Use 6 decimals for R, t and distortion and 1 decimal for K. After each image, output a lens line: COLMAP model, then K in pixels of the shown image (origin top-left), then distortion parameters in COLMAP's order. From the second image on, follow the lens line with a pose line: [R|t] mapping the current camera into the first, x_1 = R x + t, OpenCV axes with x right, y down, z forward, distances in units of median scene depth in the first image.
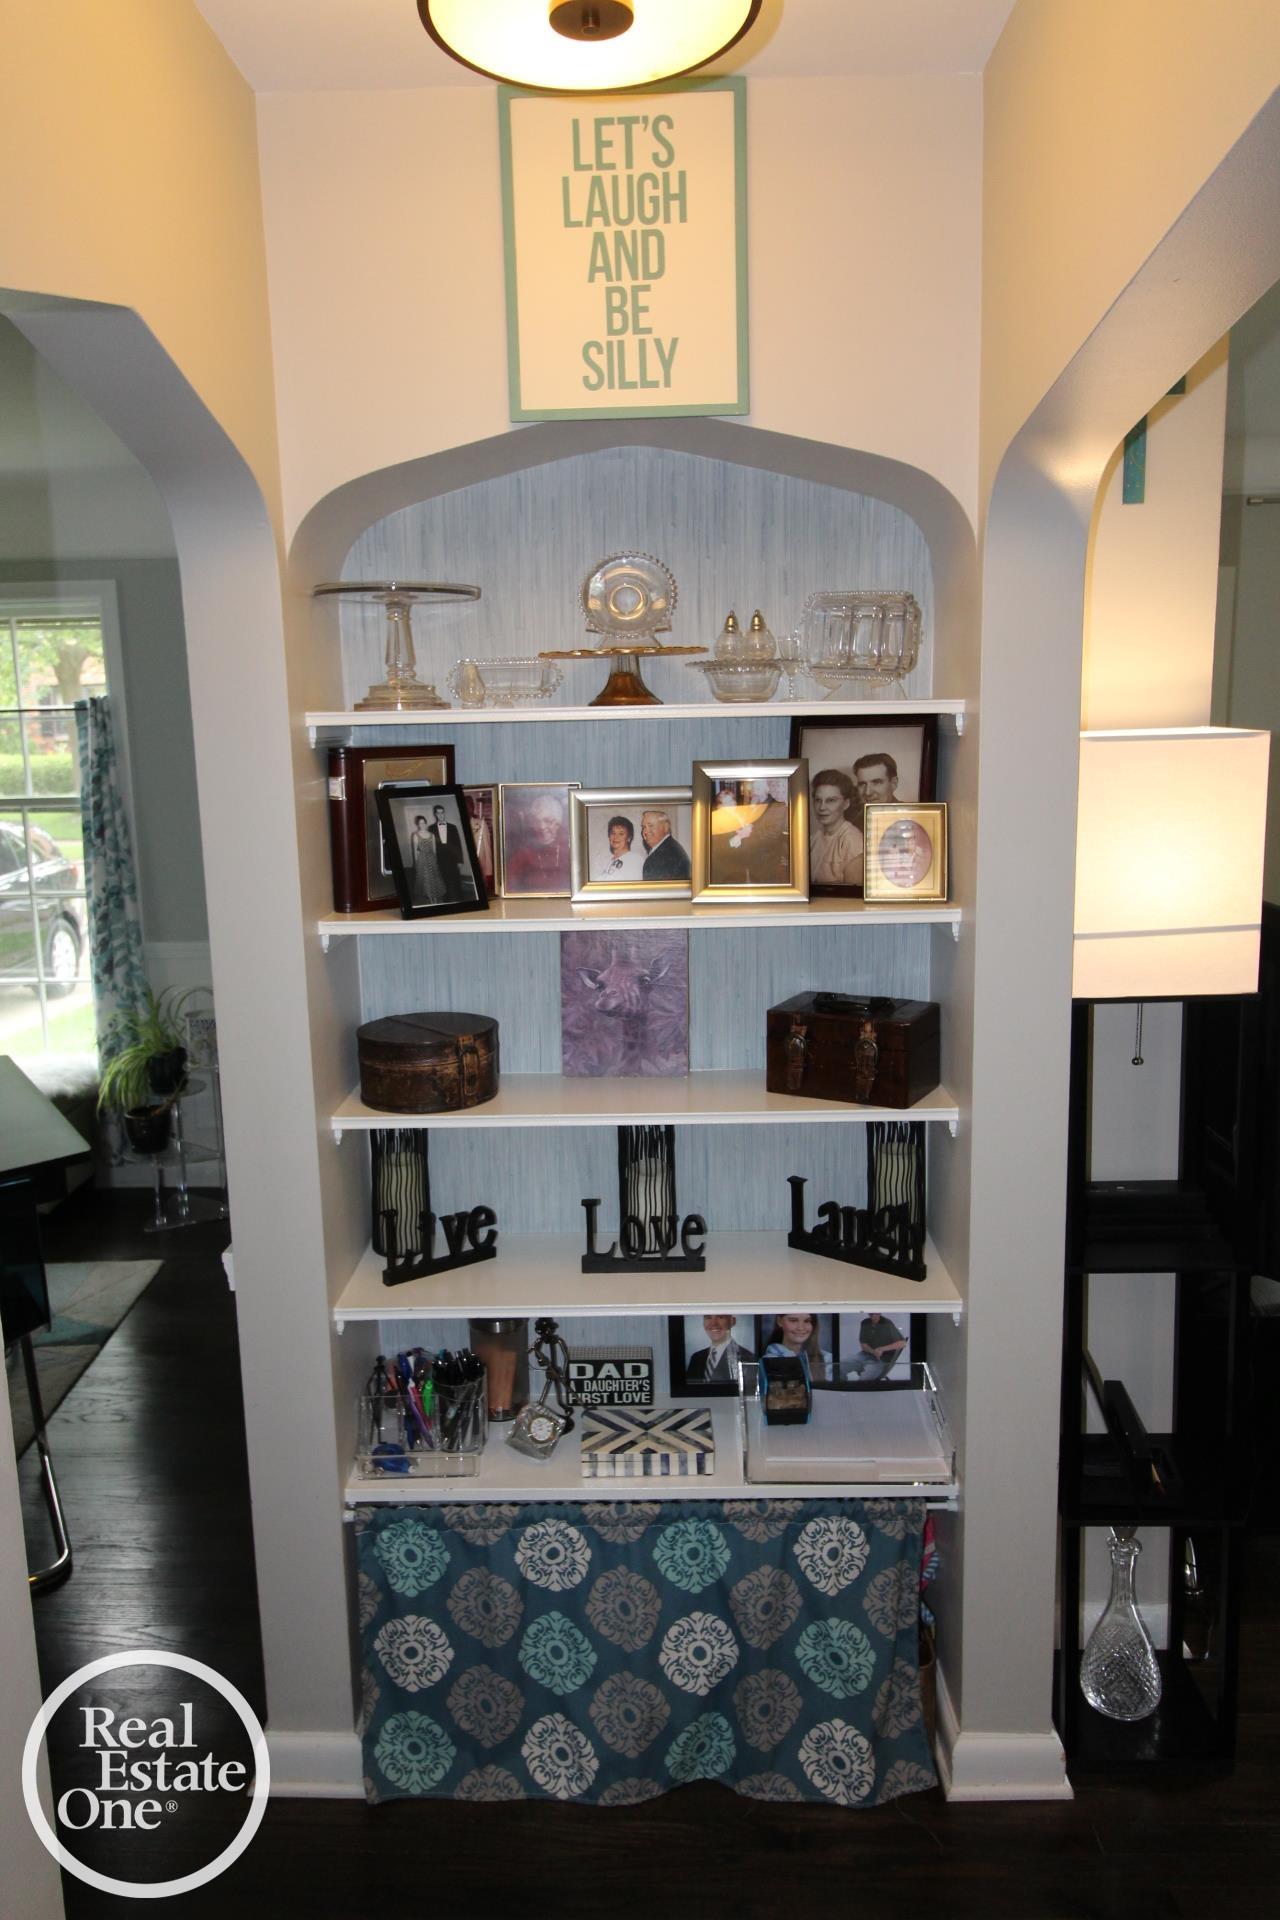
lens RADIAL K [[1414.8, 0, 633.6], [0, 1414.8, 962.1], [0, 0, 1]] dist [0.015266, 0.000048]
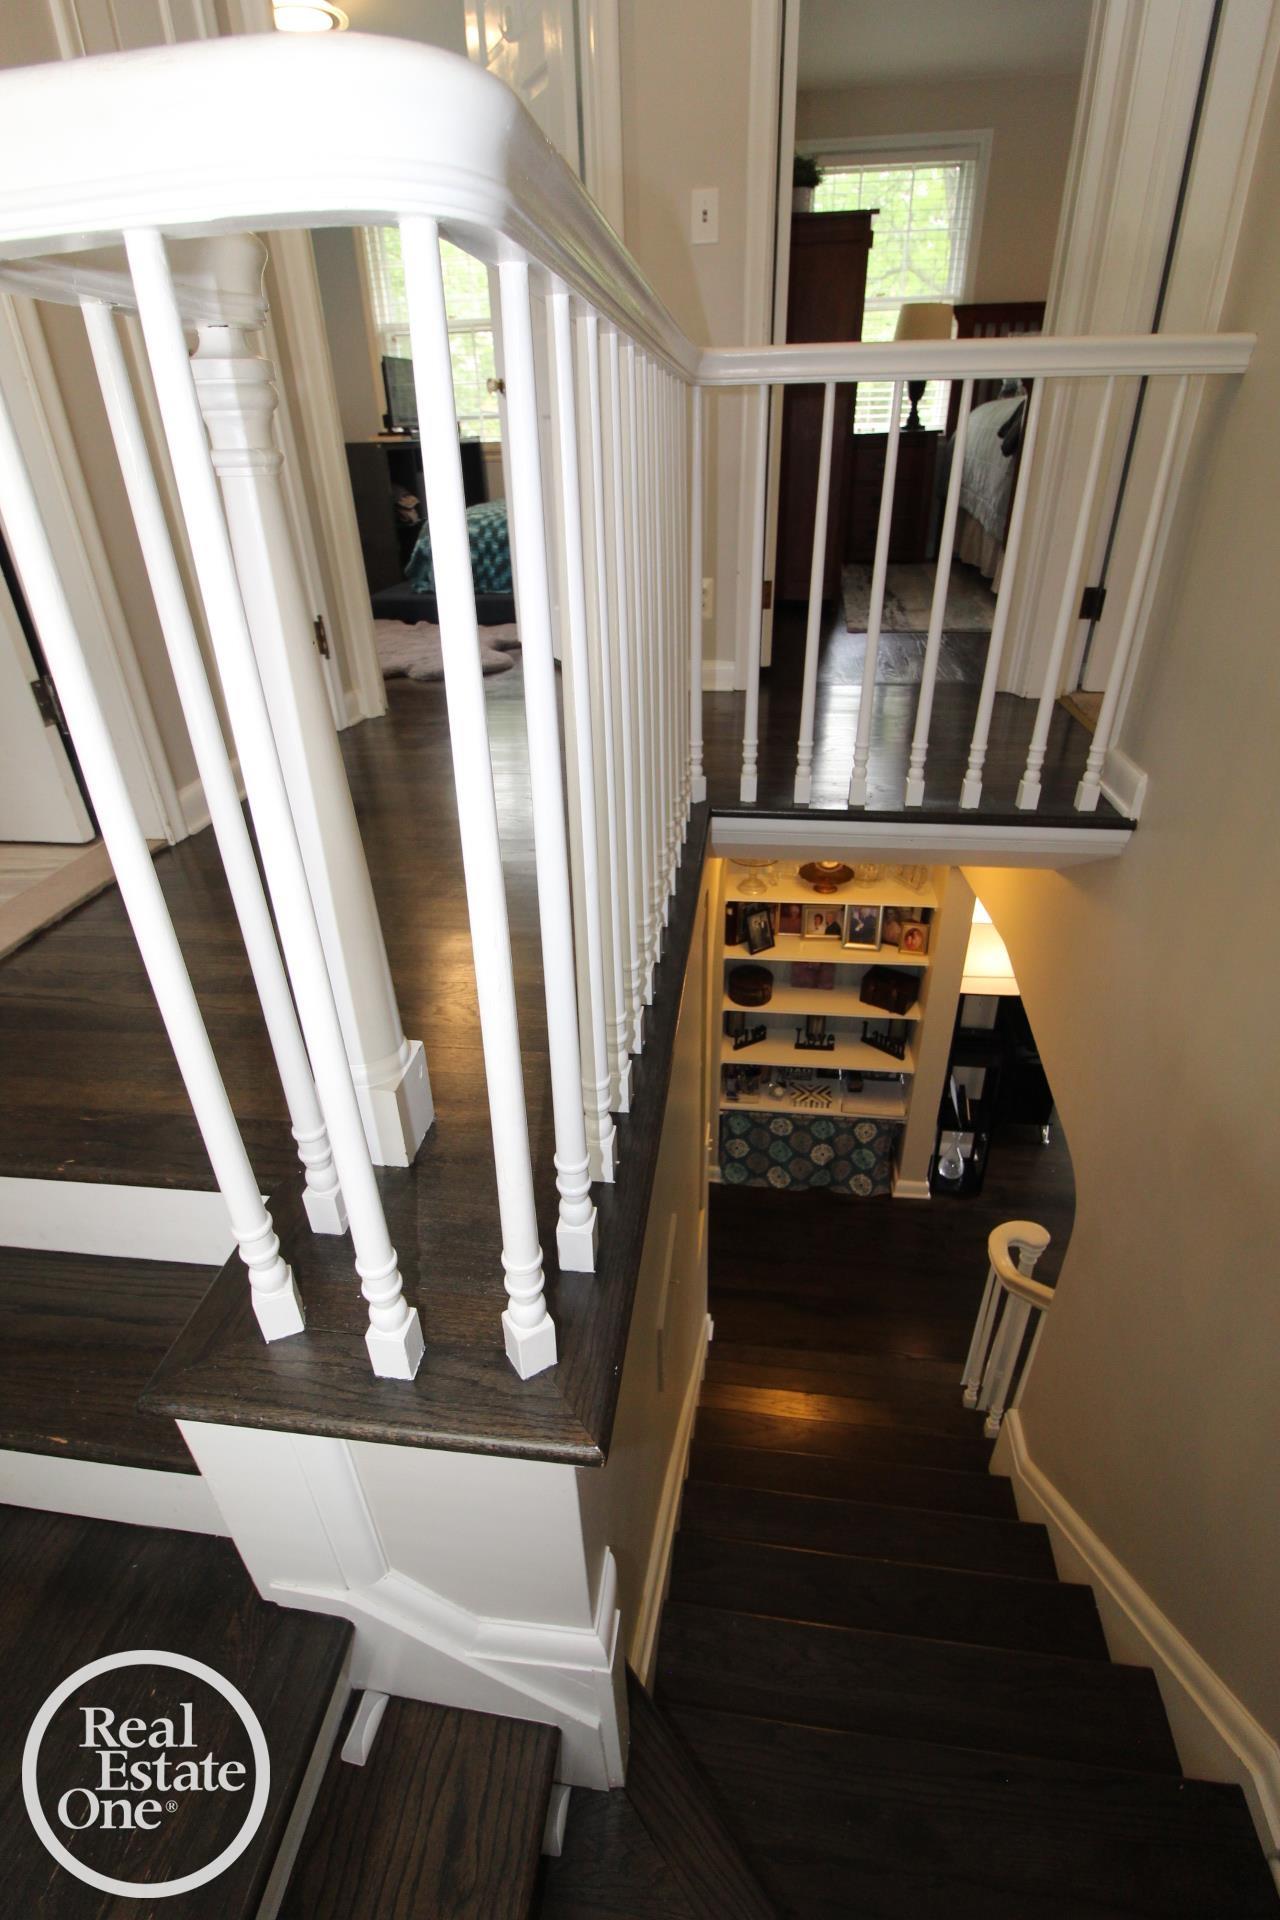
lens RADIAL K [[891.5, 0, 644.4], [0, 891.5, 951.4], [0, 0, 1]] dist [0.001284, 0.000001]
pose [[0.994253, 0.050576, -0.094359, -0.199003], [-0.015833, 0.941152, 0.337613, -0.675862], [0.105881, -0.334179, 0.936544, -0.866549]]
